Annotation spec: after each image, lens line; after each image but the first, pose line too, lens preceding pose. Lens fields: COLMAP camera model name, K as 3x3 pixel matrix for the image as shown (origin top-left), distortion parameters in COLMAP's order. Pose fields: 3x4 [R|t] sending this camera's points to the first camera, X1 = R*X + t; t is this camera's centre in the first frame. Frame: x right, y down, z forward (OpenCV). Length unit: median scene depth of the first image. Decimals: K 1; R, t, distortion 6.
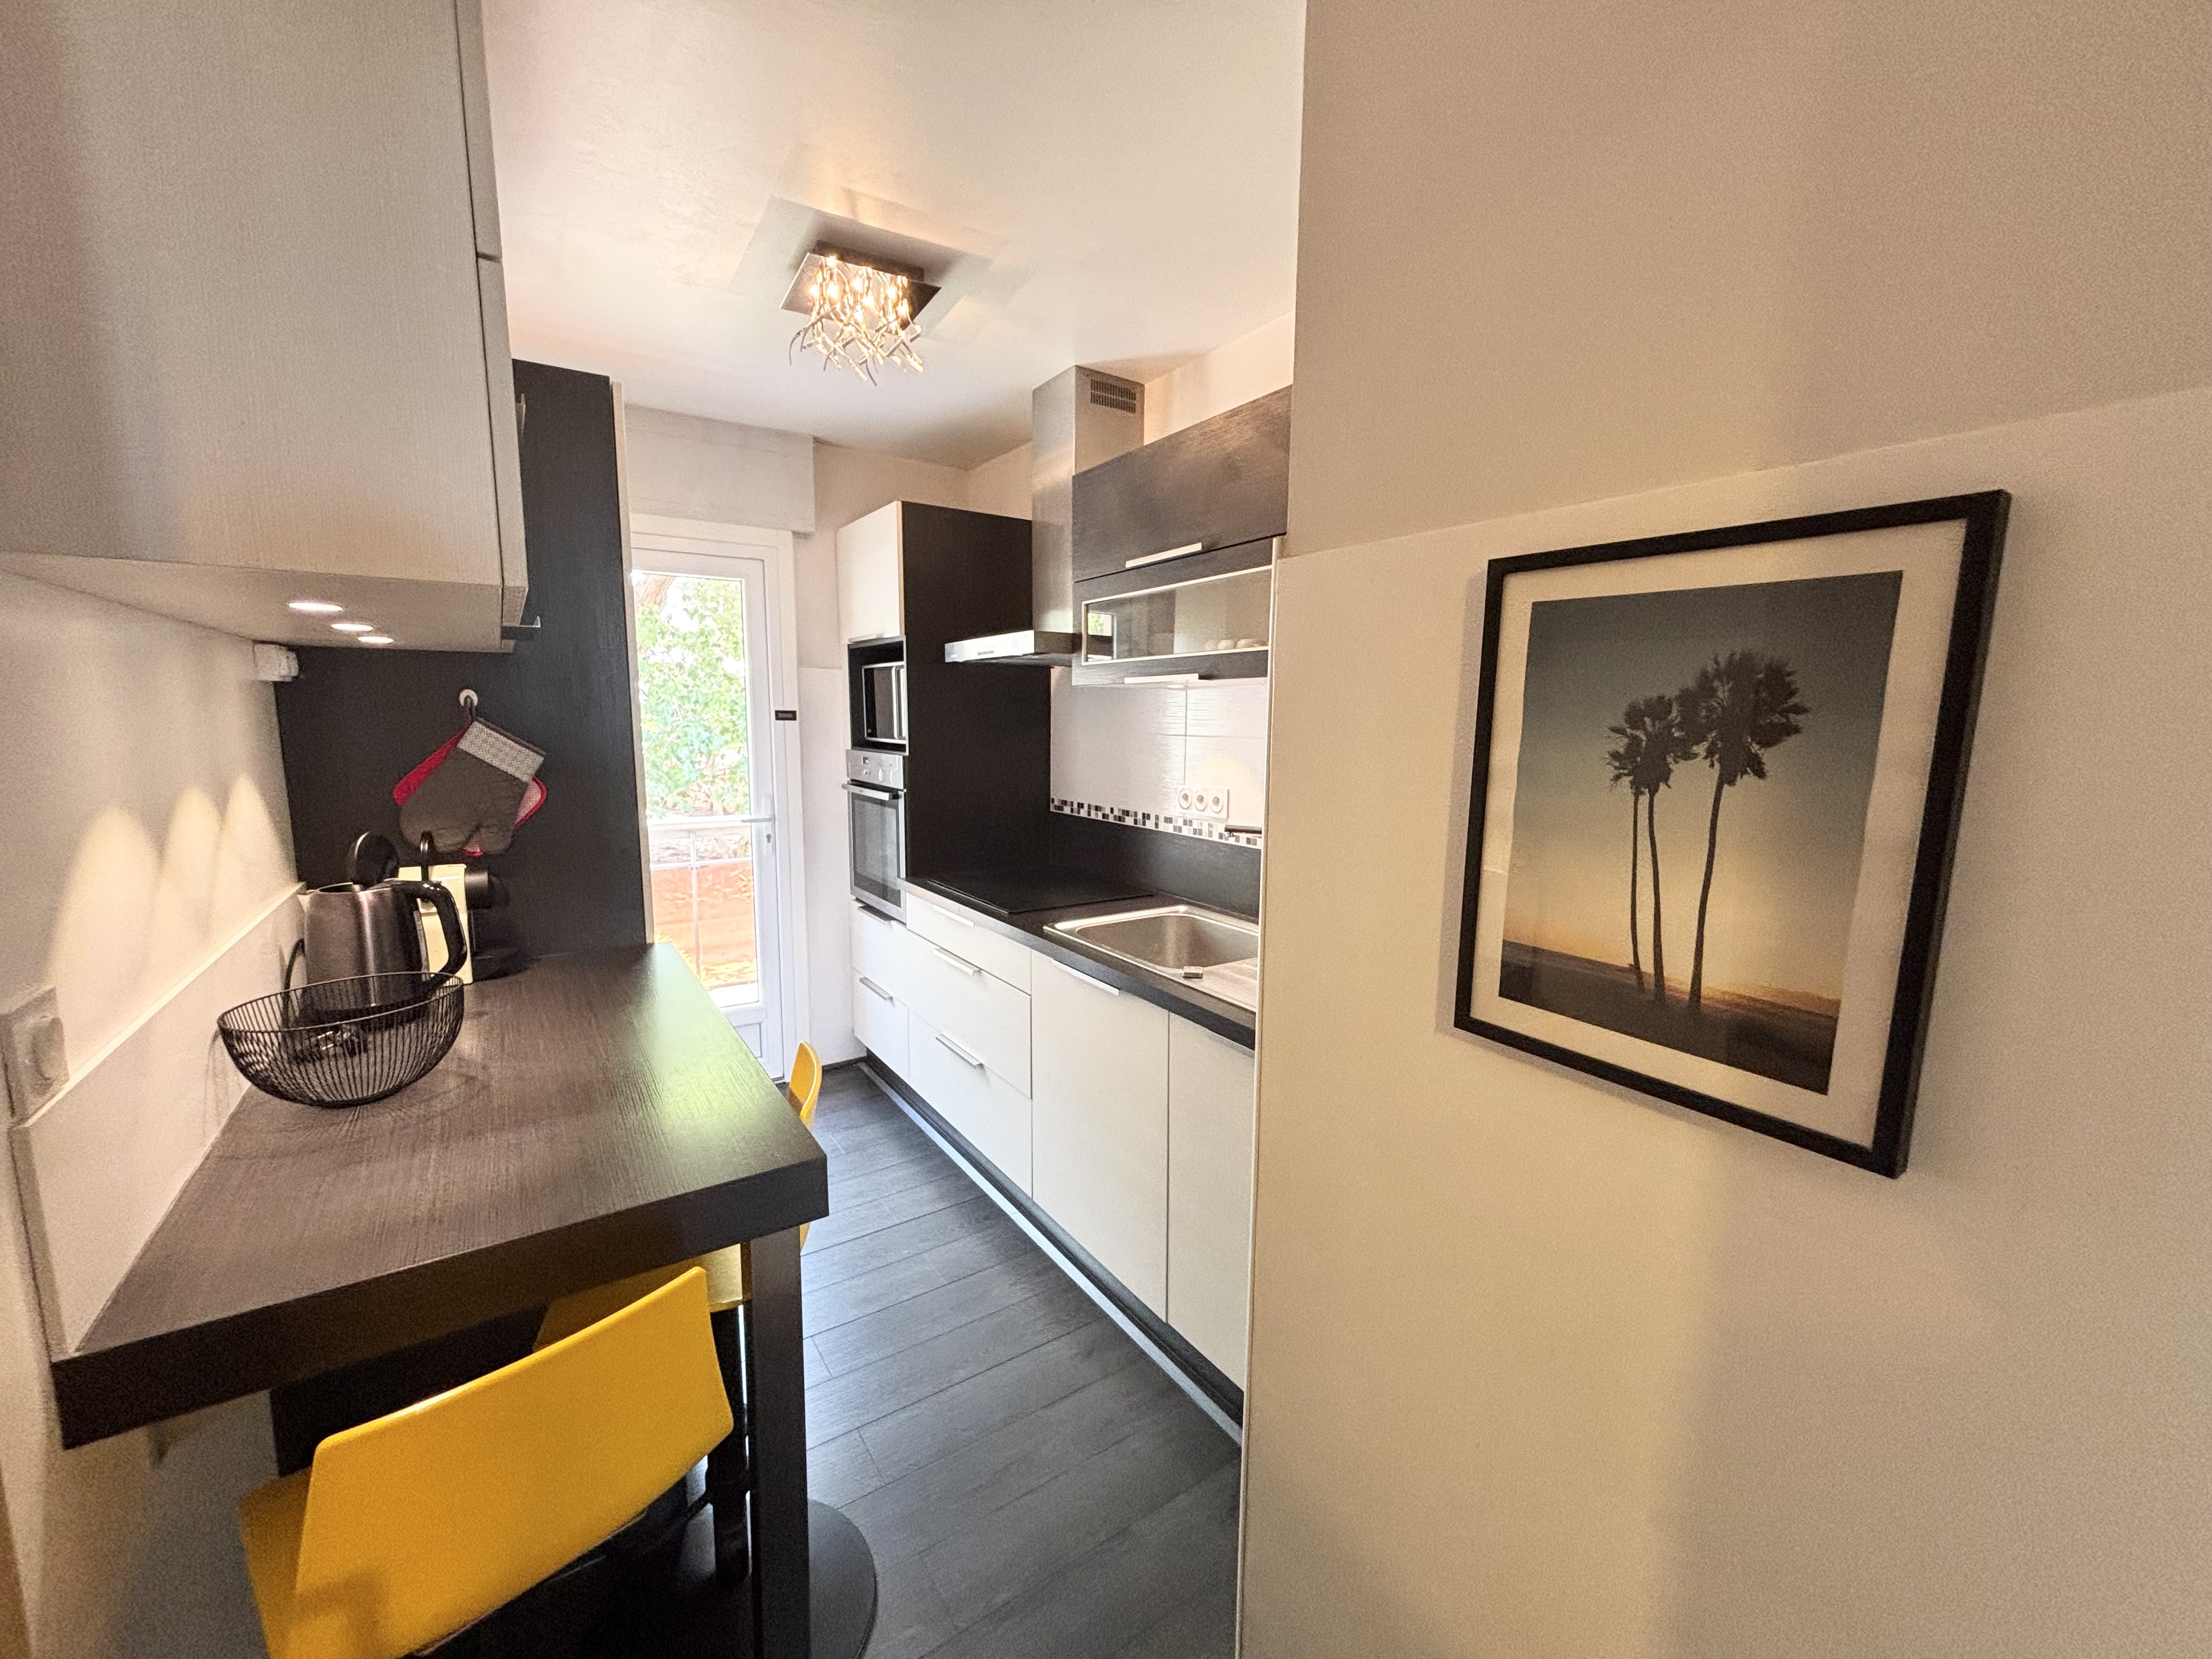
lens RADIAL K [[891.0, 0, 1102.8], [0, 891.0, 830.1], [0, 0, 1]] dist [0.001739, -0.000965]
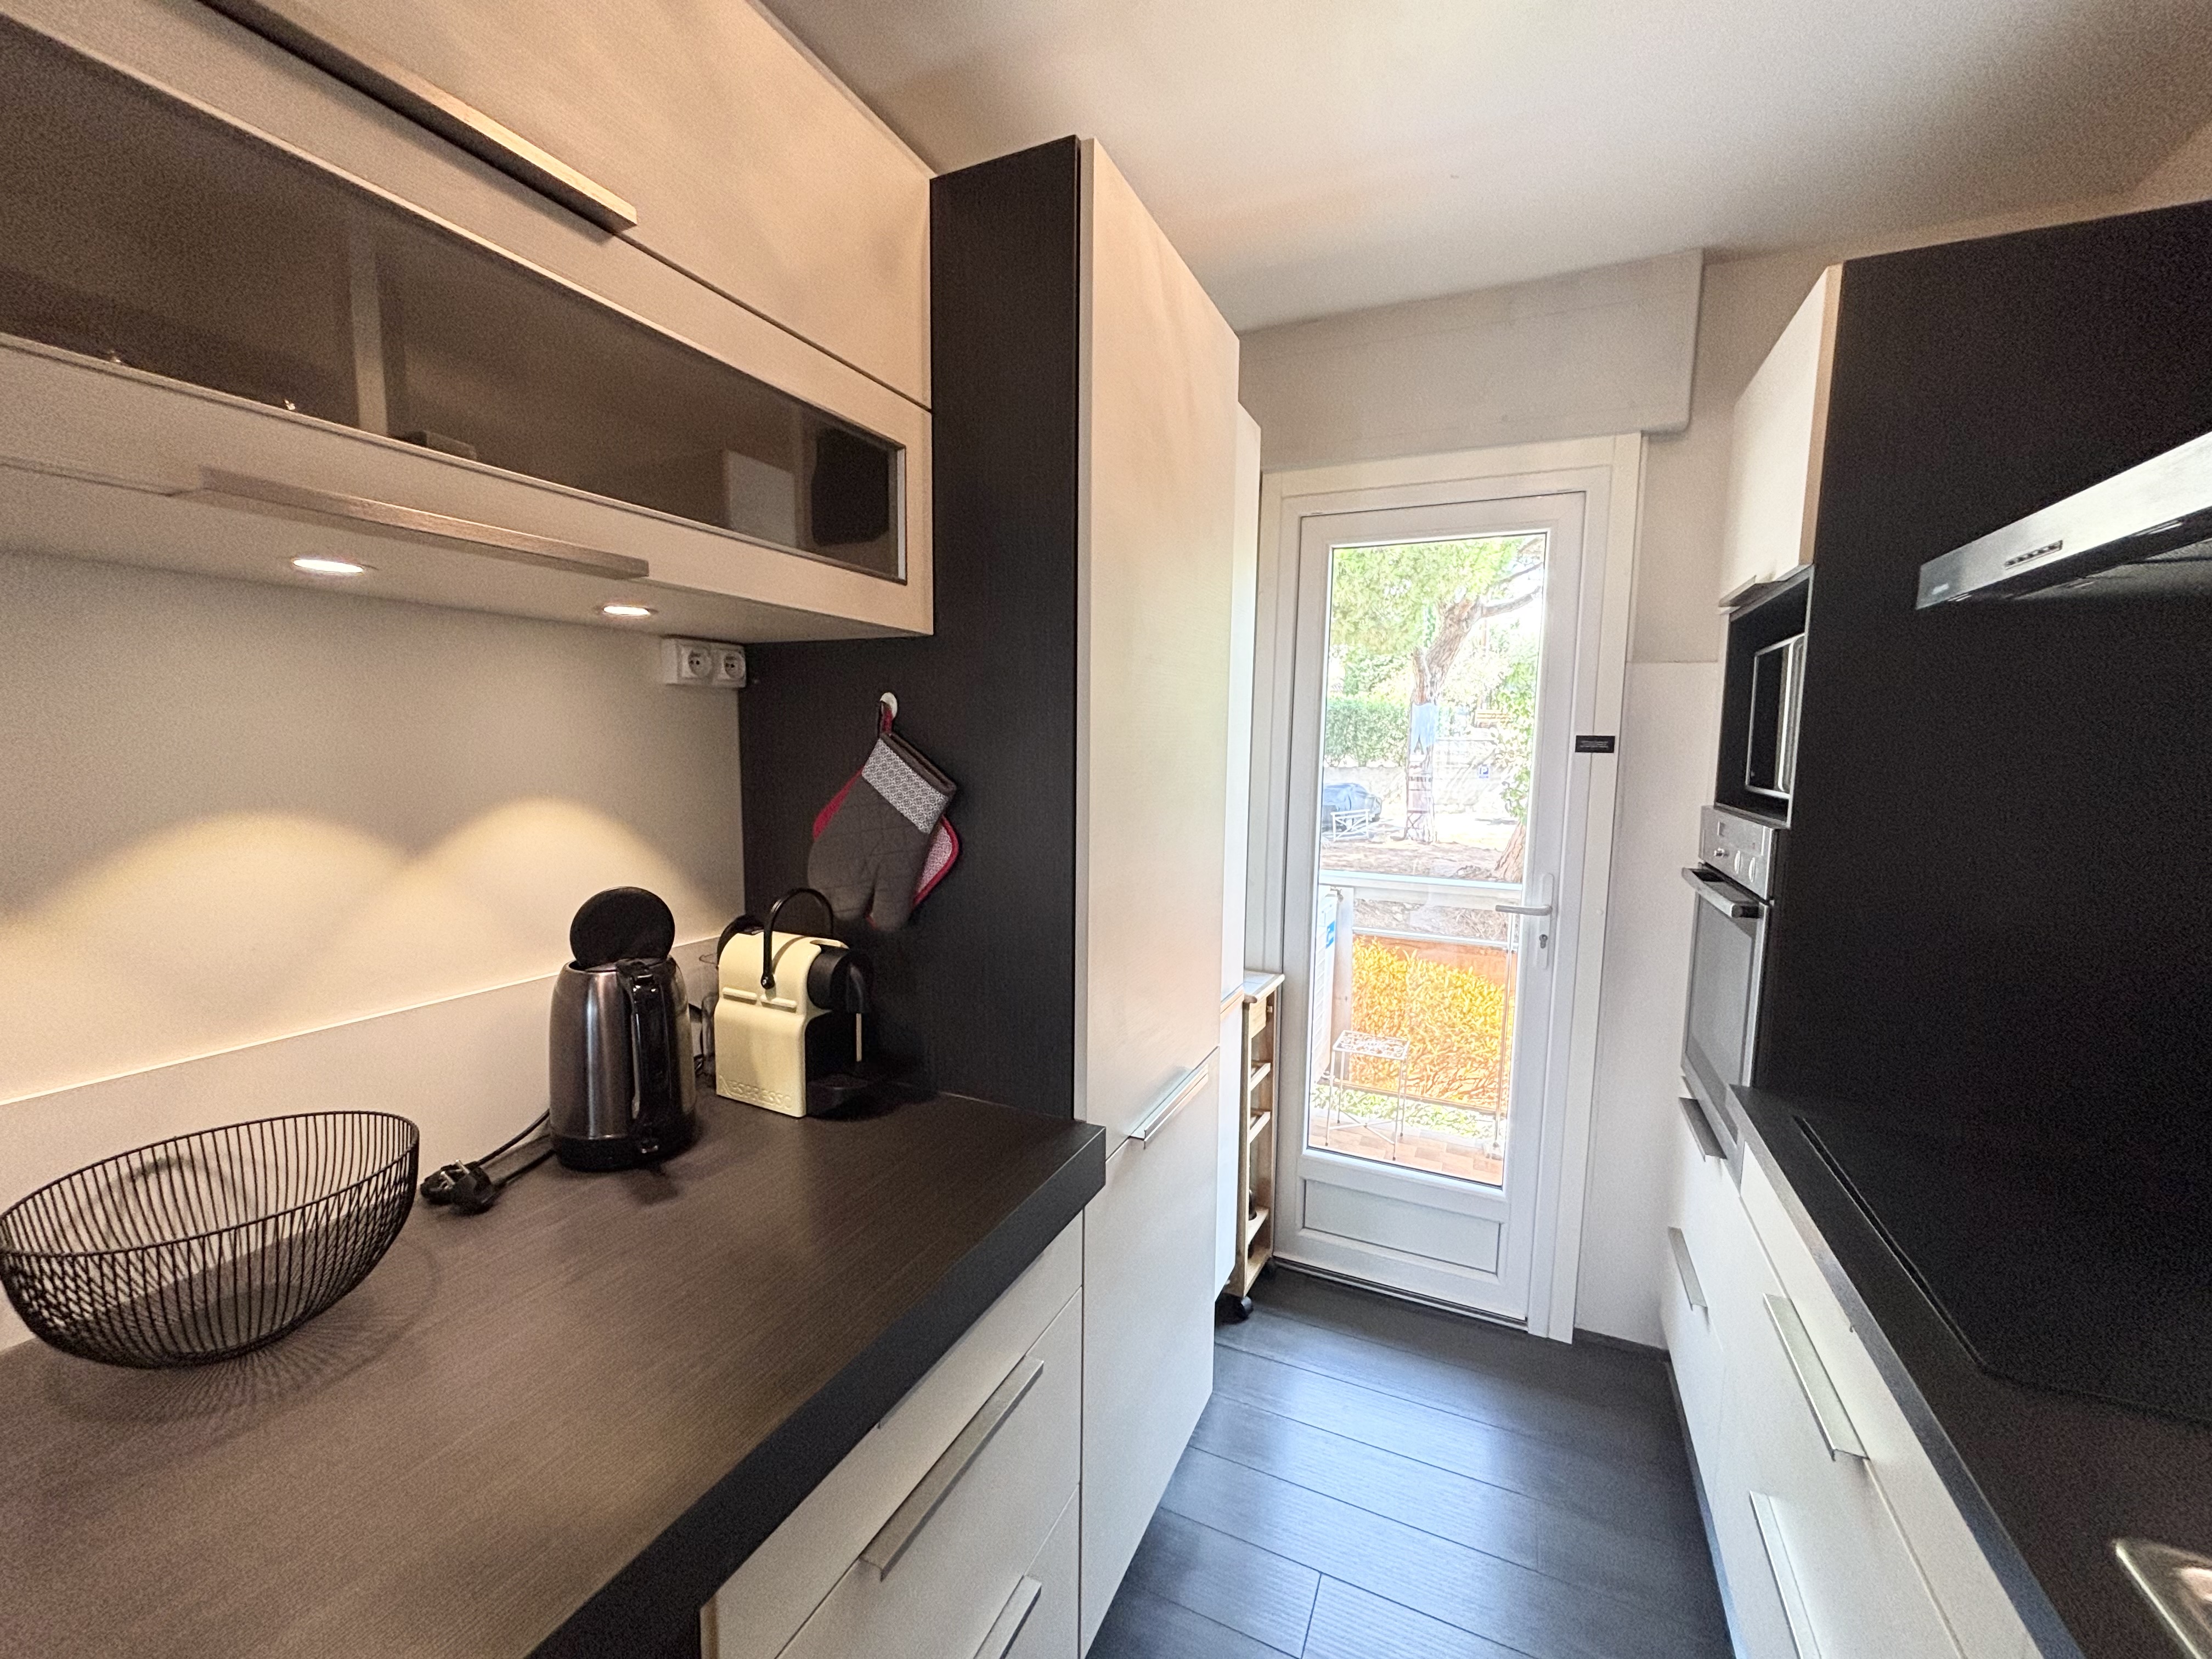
lens RADIAL K [[891.0, 0, 1105.5], [0, 891.0, 834.6], [0, 0, 1]] dist [0.001739, -0.000965]
pose [[0.523736, 0.084993, -0.847630, -0.016539], [-0.118758, 0.992579, 0.026149, -0.057028], [0.843562, 0.086968, 0.529943, 0.520288]]
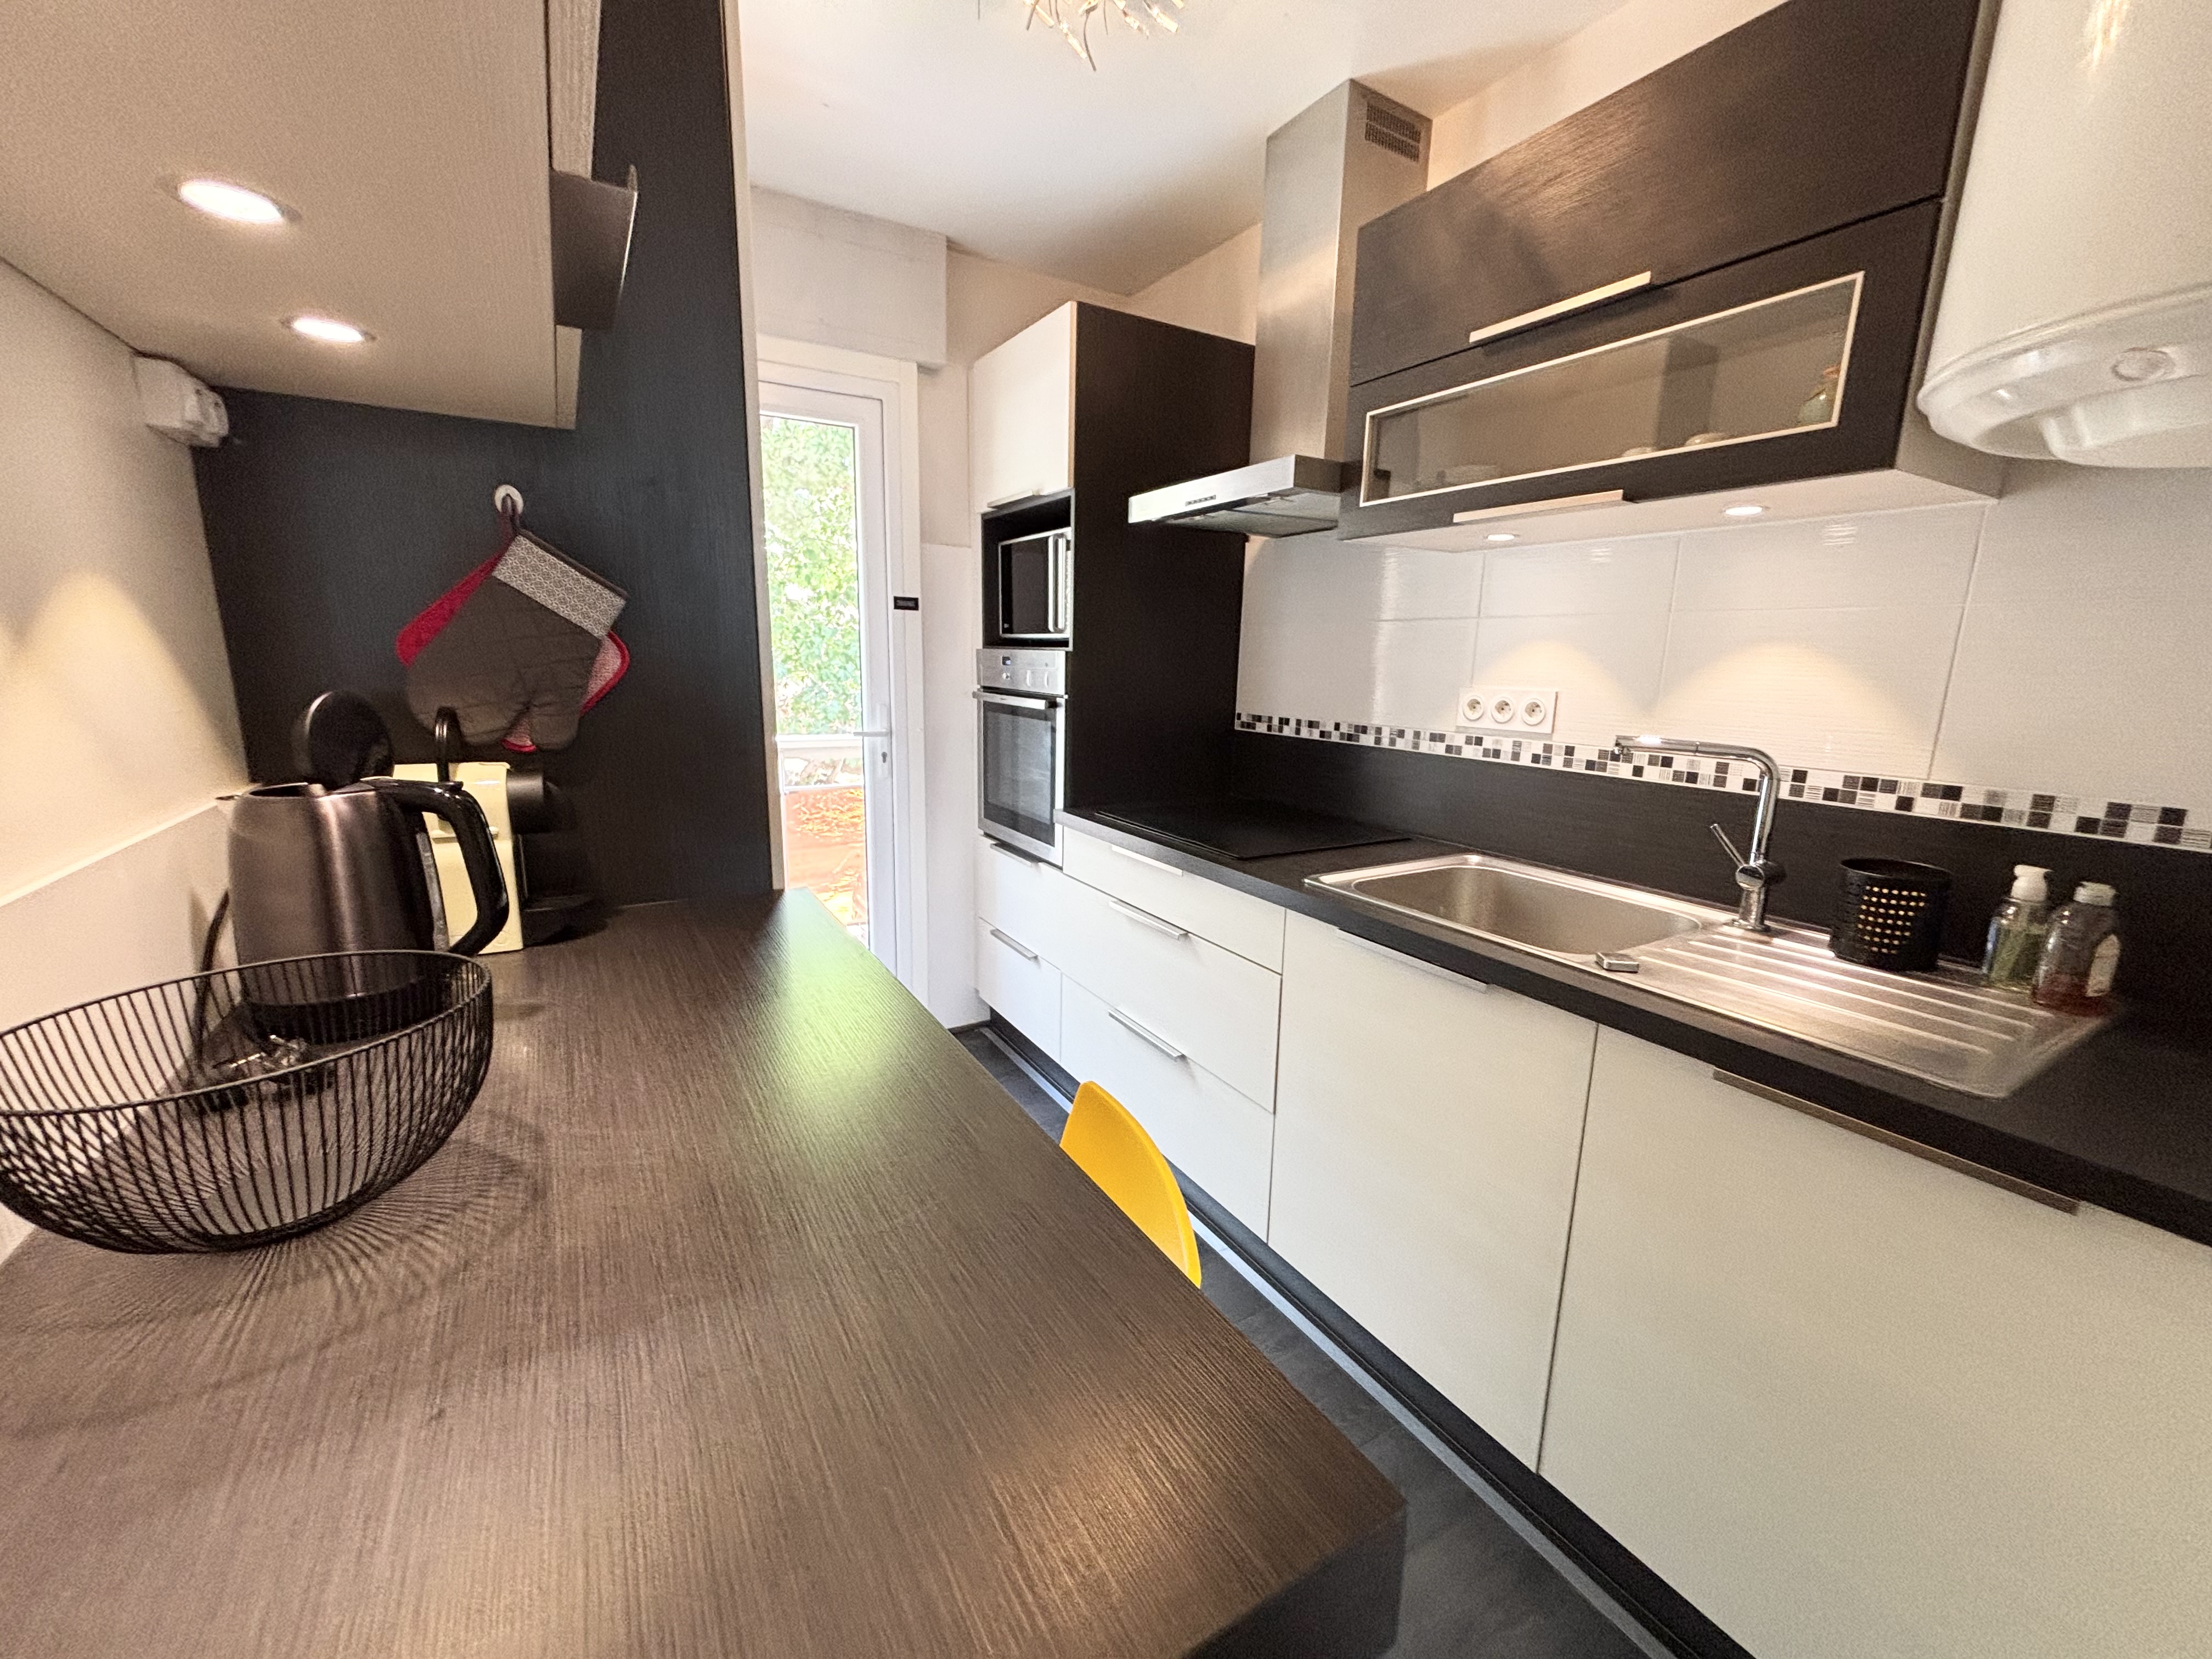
lens RADIAL K [[891.0, 0, 1105.8], [0, 891.0, 830.2], [0, 0, 1]] dist [0.001739, -0.000965]
pose [[0.998446, 0.024233, -0.050189, -0.168433], [-0.020885, 0.997588, 0.066198, 0.023009], [0.051672, -0.065046, 0.996544, 0.252458]]
